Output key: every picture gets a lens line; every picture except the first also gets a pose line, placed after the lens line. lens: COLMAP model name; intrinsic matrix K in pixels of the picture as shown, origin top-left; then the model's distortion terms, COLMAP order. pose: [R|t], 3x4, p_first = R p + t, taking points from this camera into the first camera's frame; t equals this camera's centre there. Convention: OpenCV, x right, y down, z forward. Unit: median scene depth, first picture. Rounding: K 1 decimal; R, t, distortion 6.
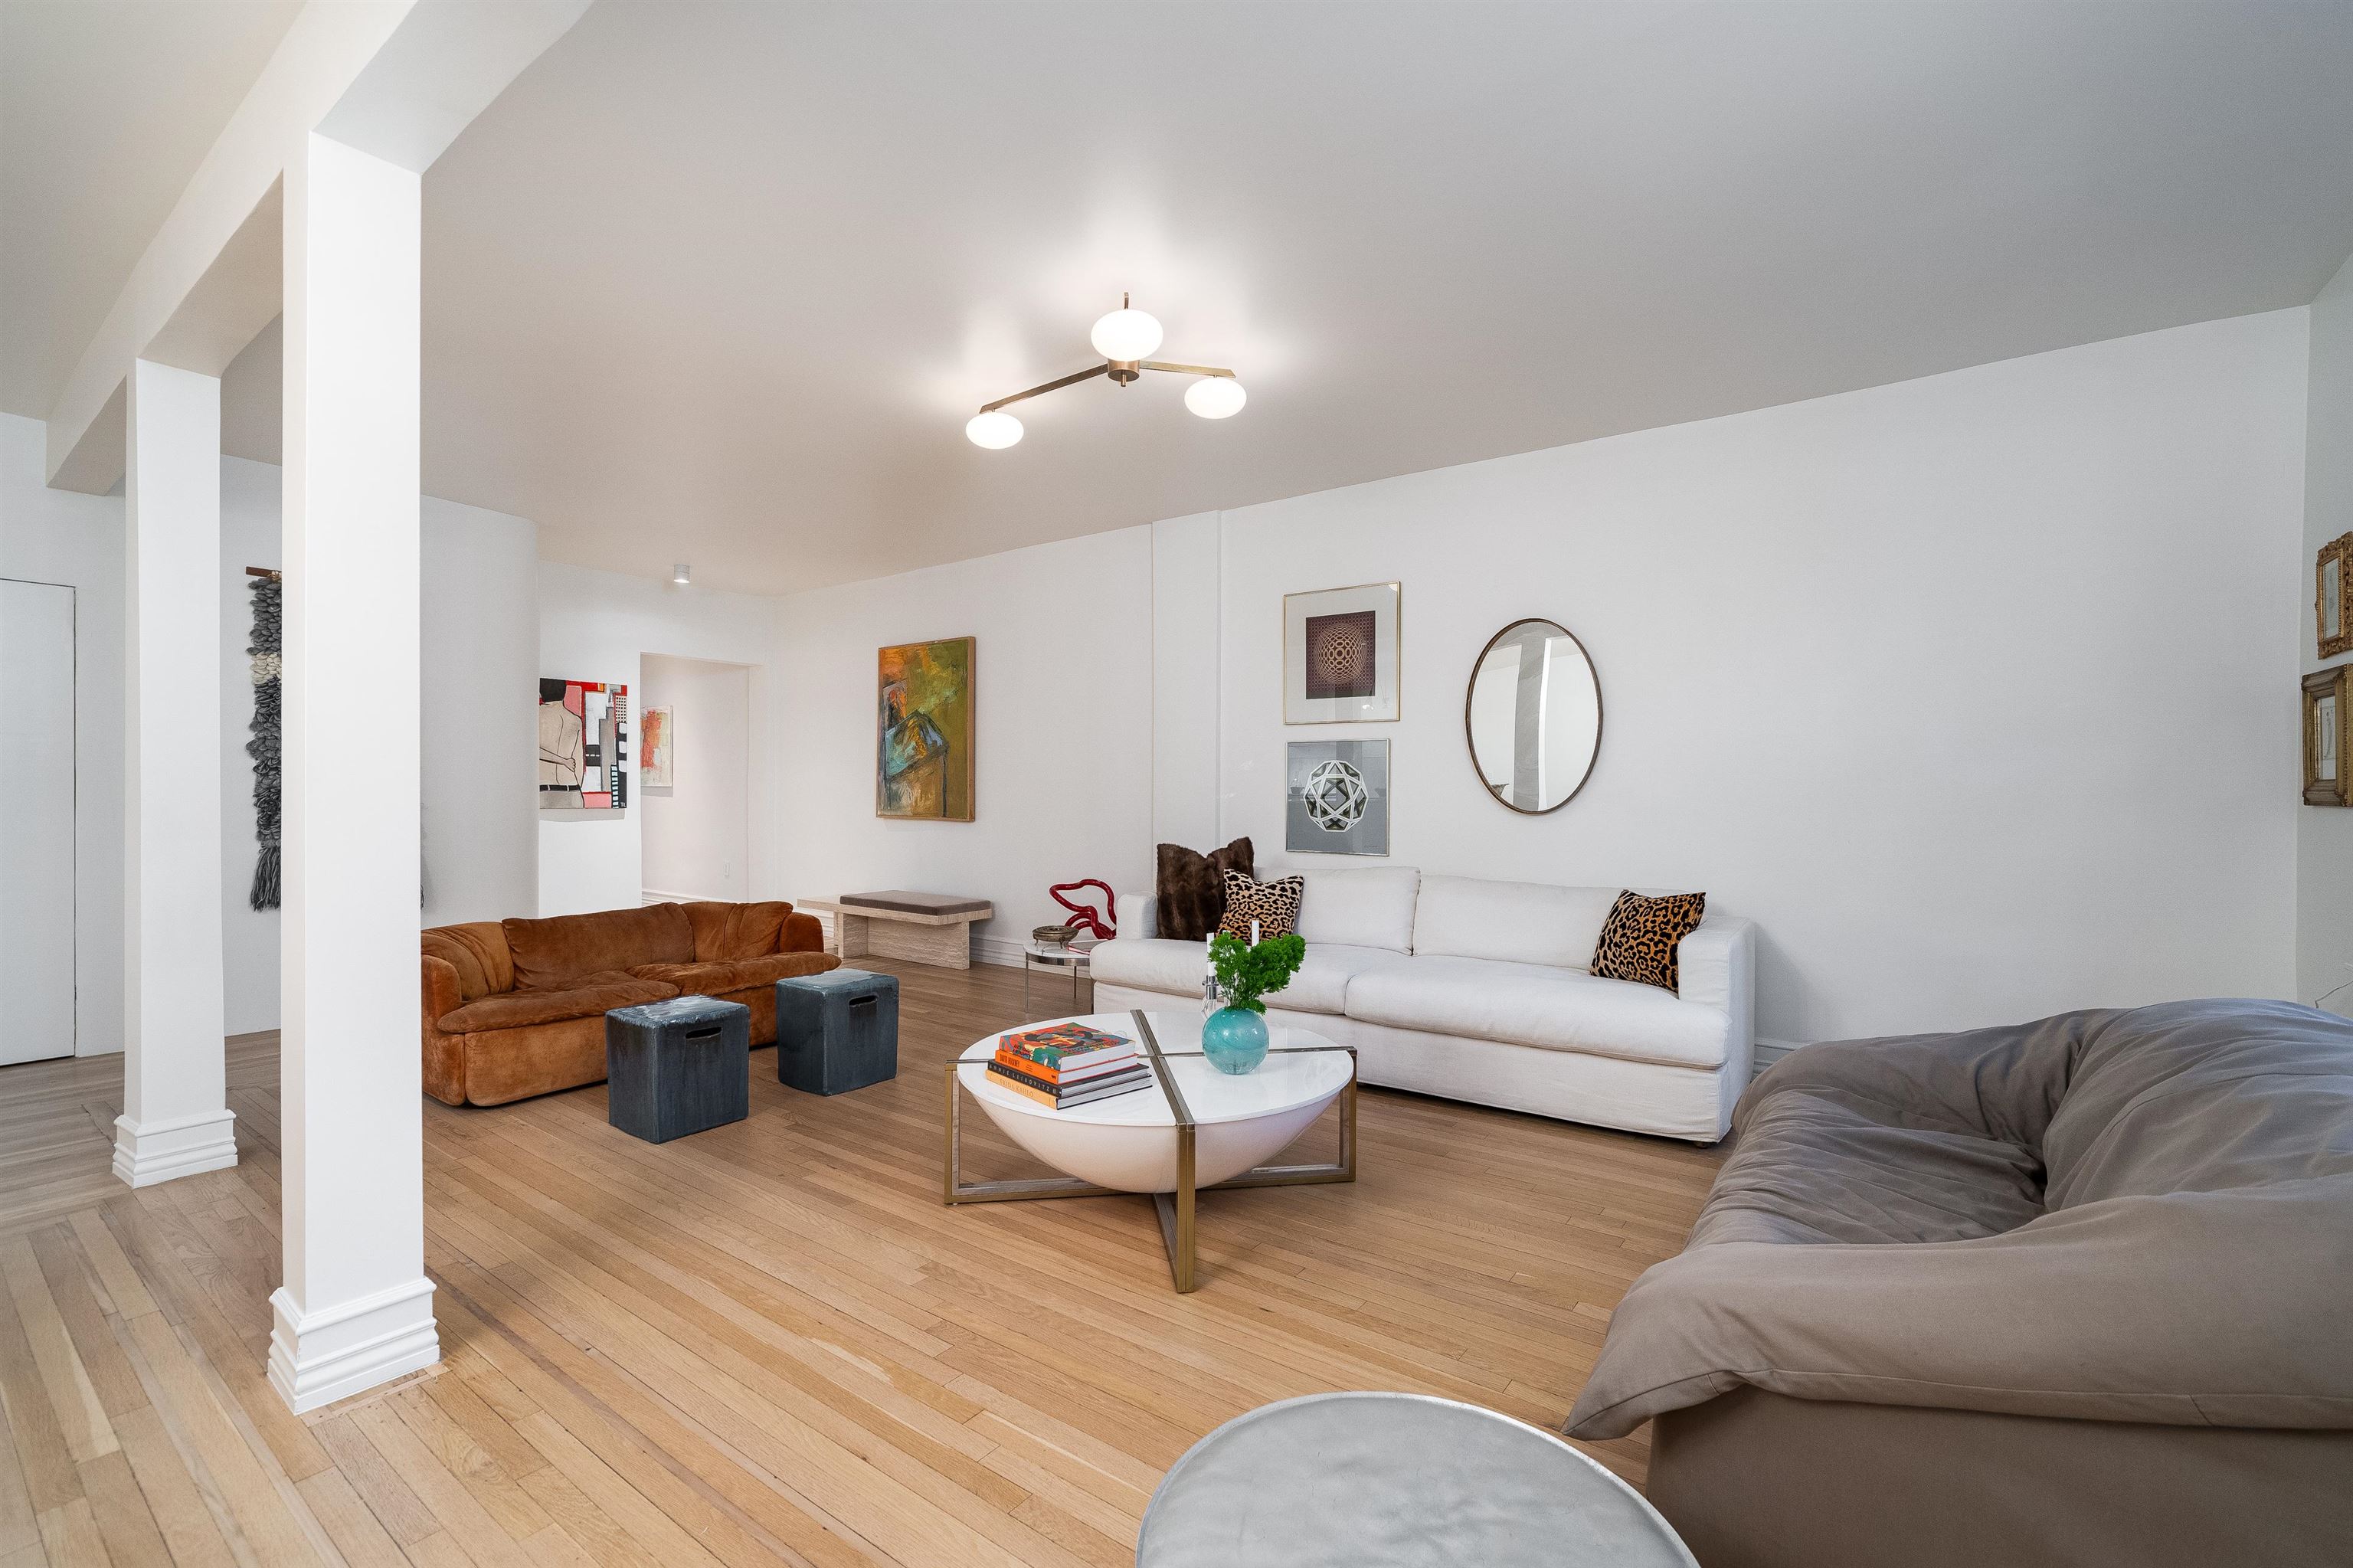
lens RADIAL K [[1008.5, 0, 1176.5], [0, 1008.5, 784.0], [0, 0, 1]] dist [0.001030, 0.000049]
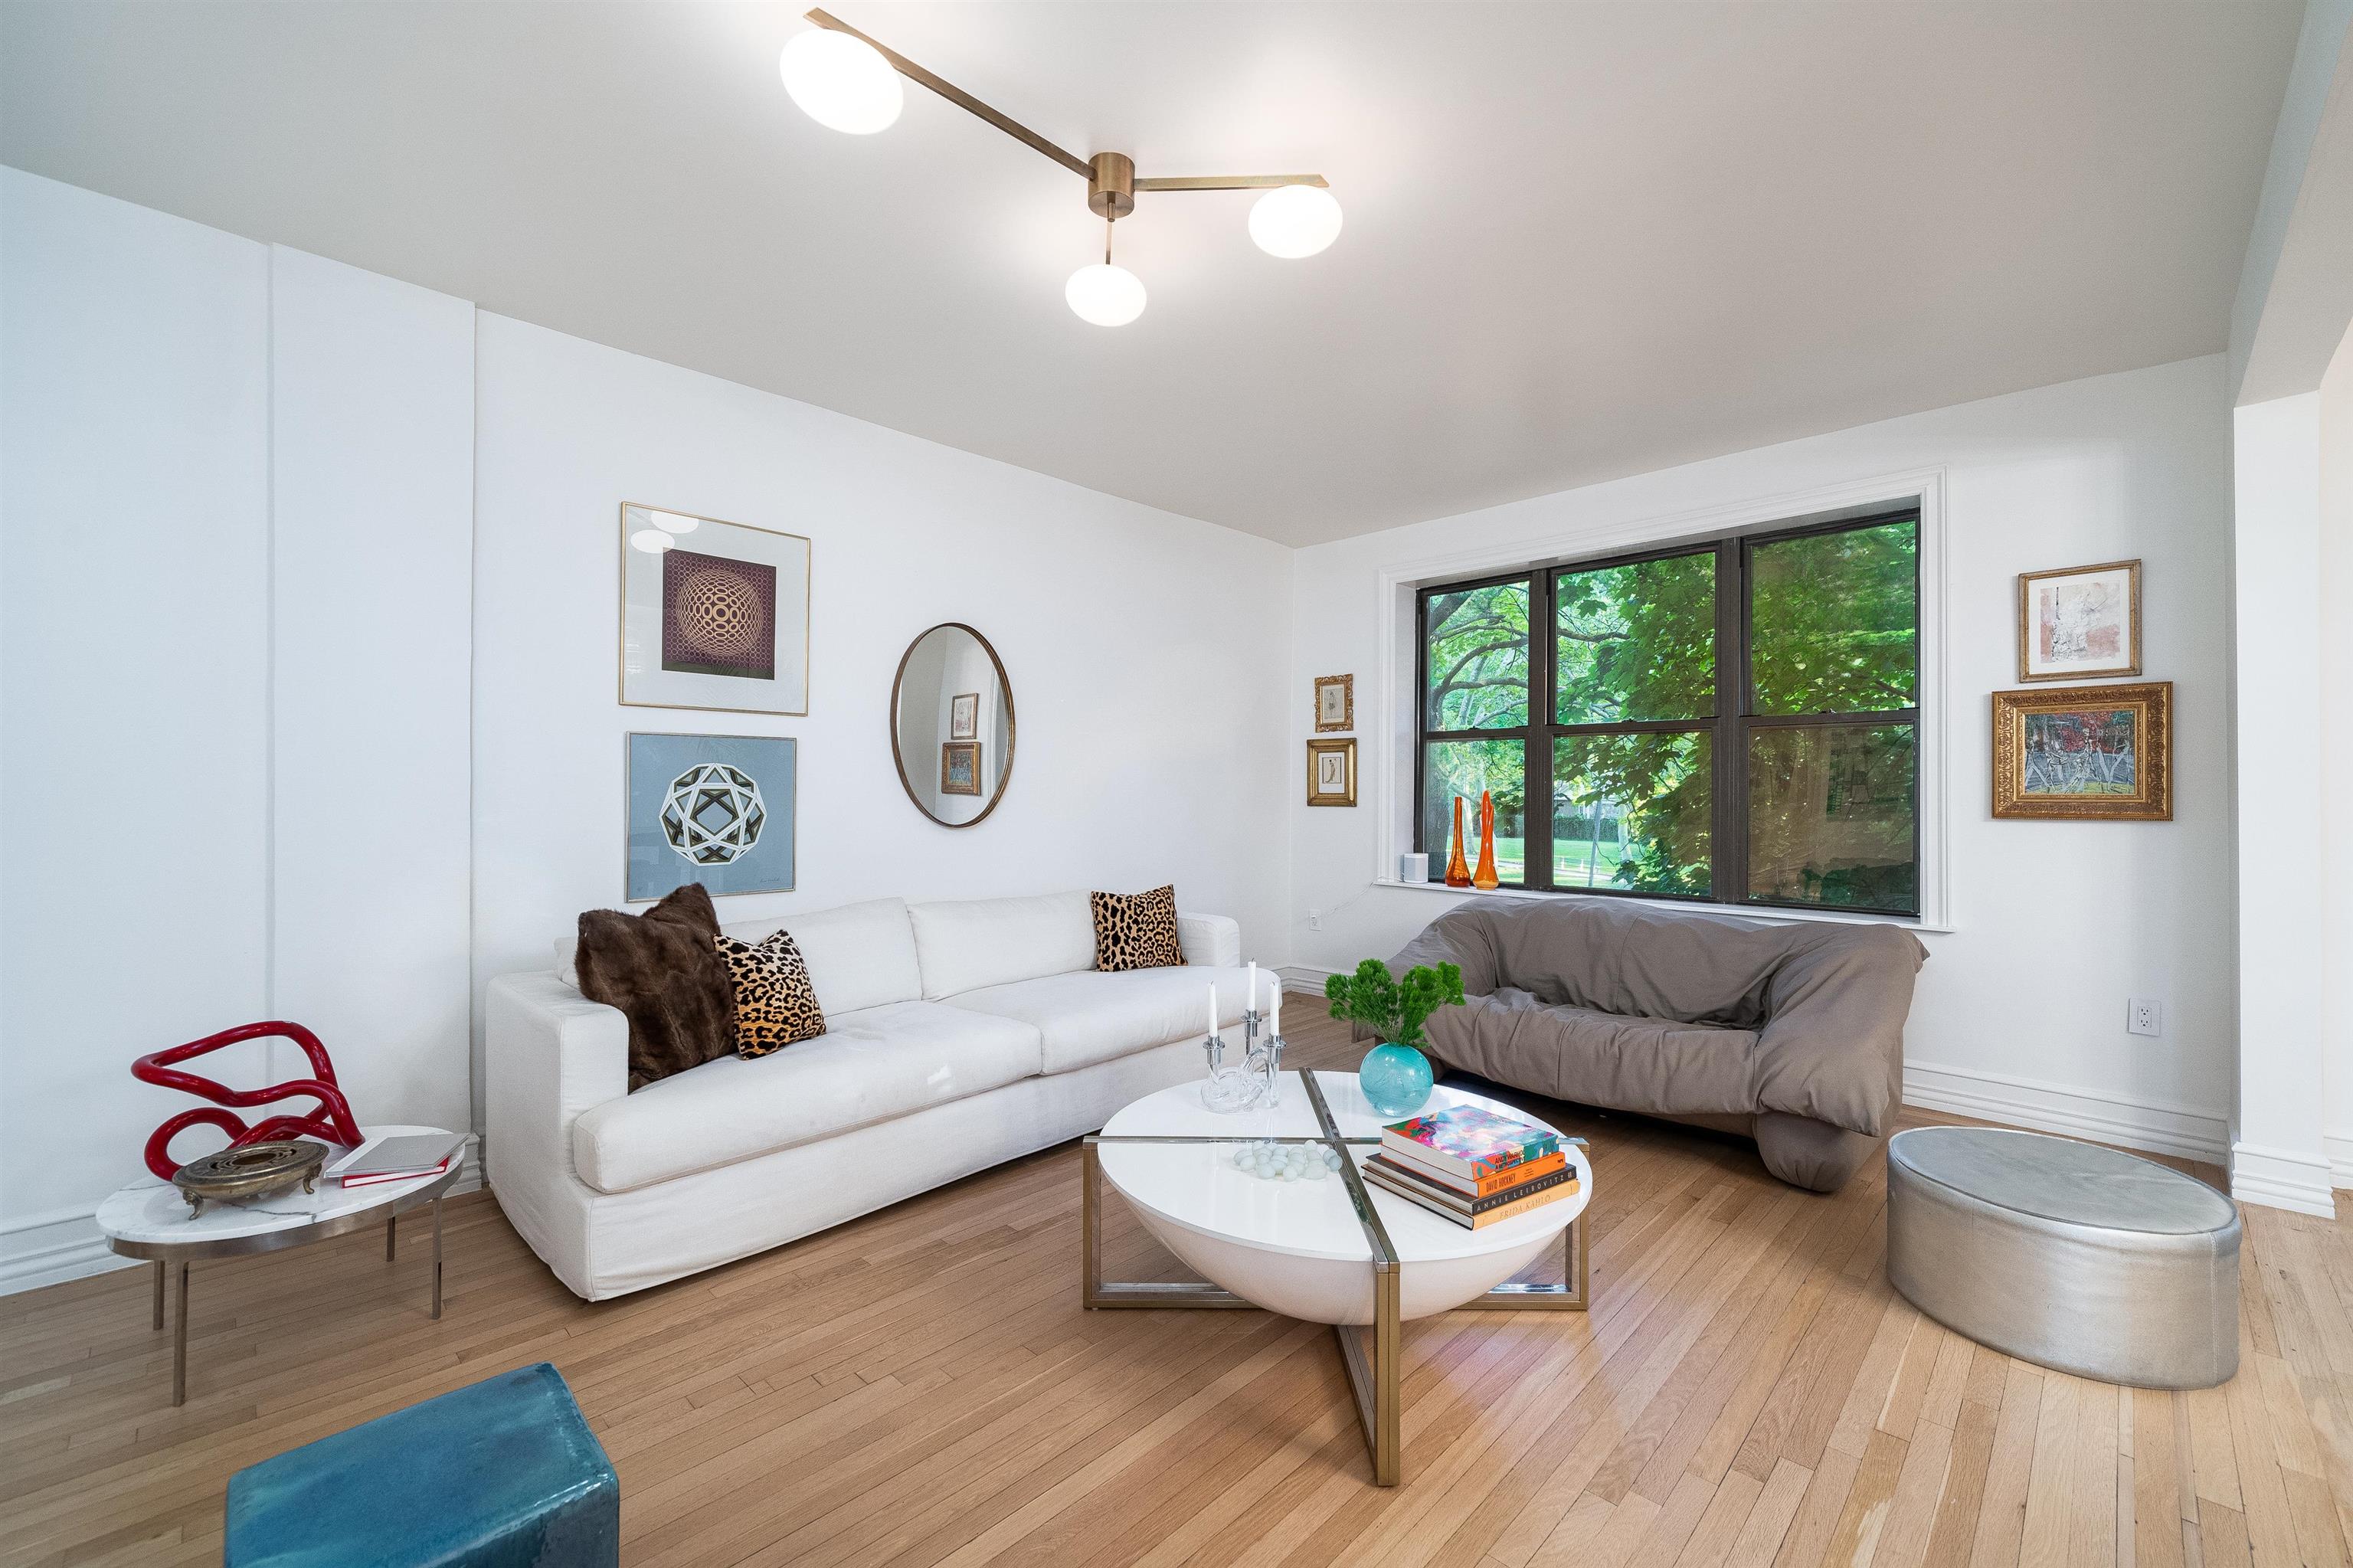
lens RADIAL K [[964.6, 0, 1176.3], [0, 964.6, 795.2], [0, 0, 1]] dist [-0.007114, -0.000061]
pose [[0.135897, -0.006424, 0.990702, -0.455675], [-0.006187, 0.999954, 0.007332, -0.008194], [-0.990704, -0.007126, 0.135851, 0.577676]]
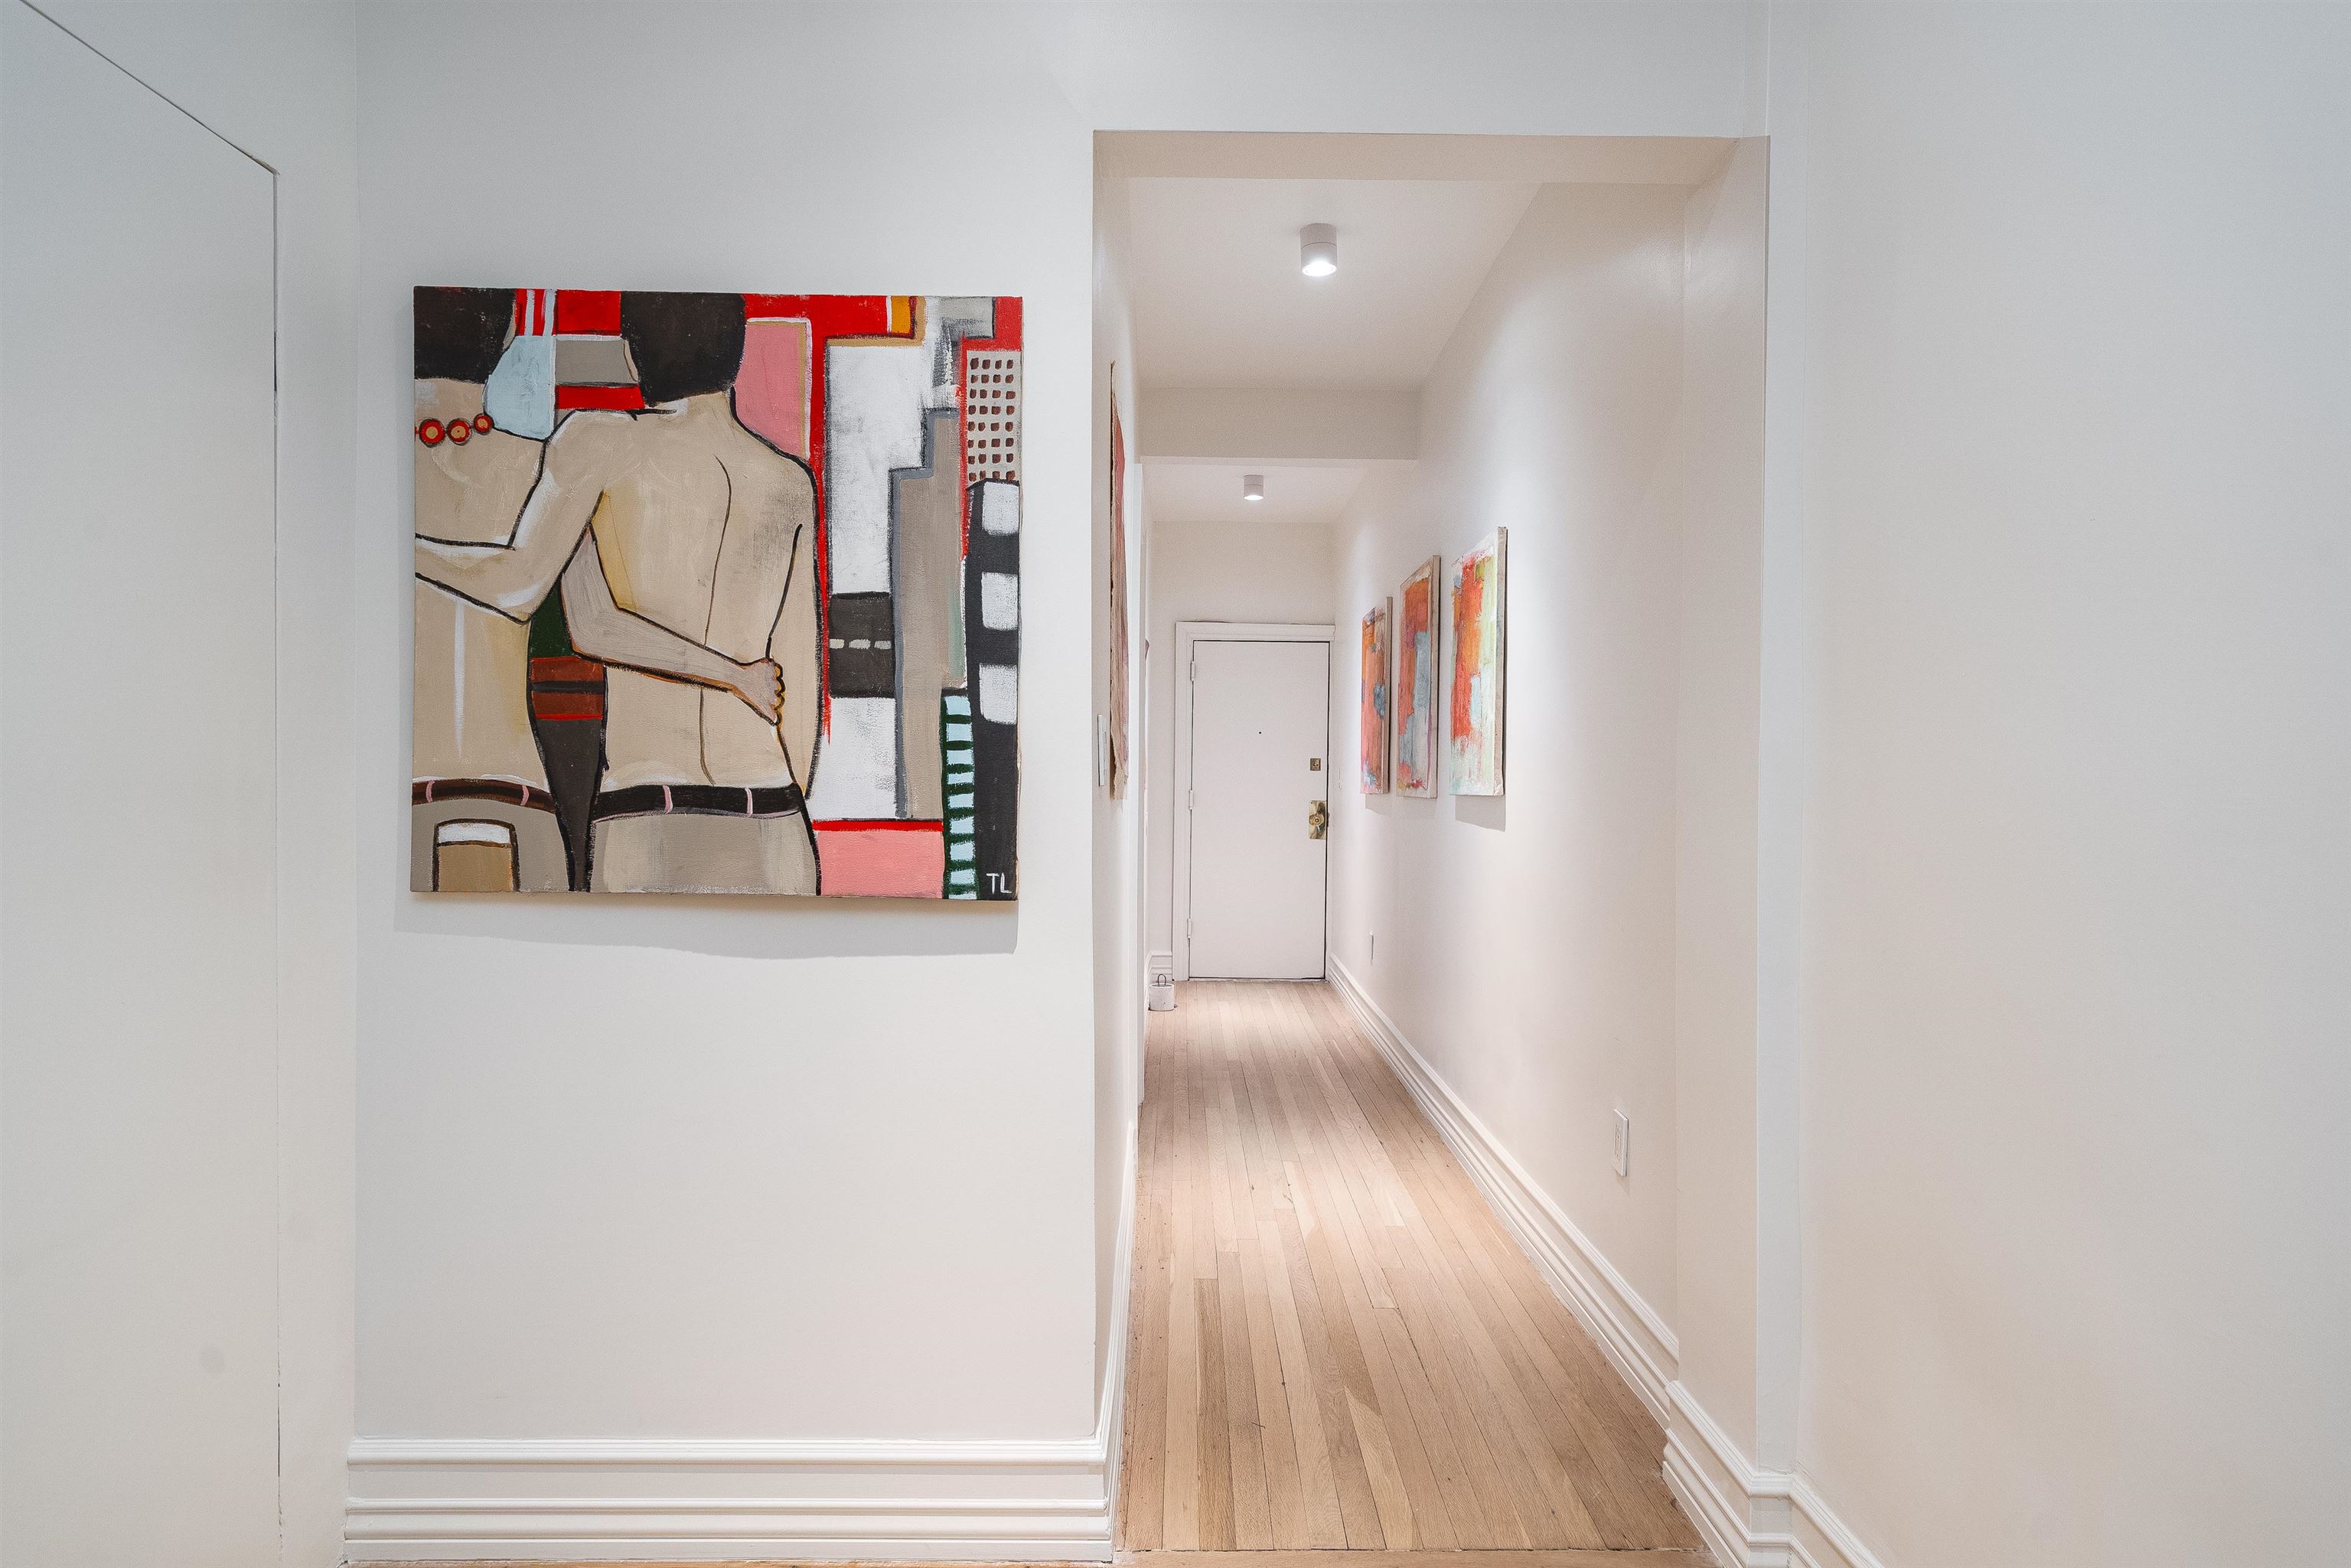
lens RADIAL K [[1264.7, 0, 1177.3], [0, 1264.7, 786.4], [0, 0, 1]] dist [-0.001536, -0.000075]
pose [[0.601013, -0.003479, -0.799232, -0.458759], [-0.000648, 0.999988, -0.004841, 0.003043], [0.799239, 0.003427, 0.601004, 1.241793]]
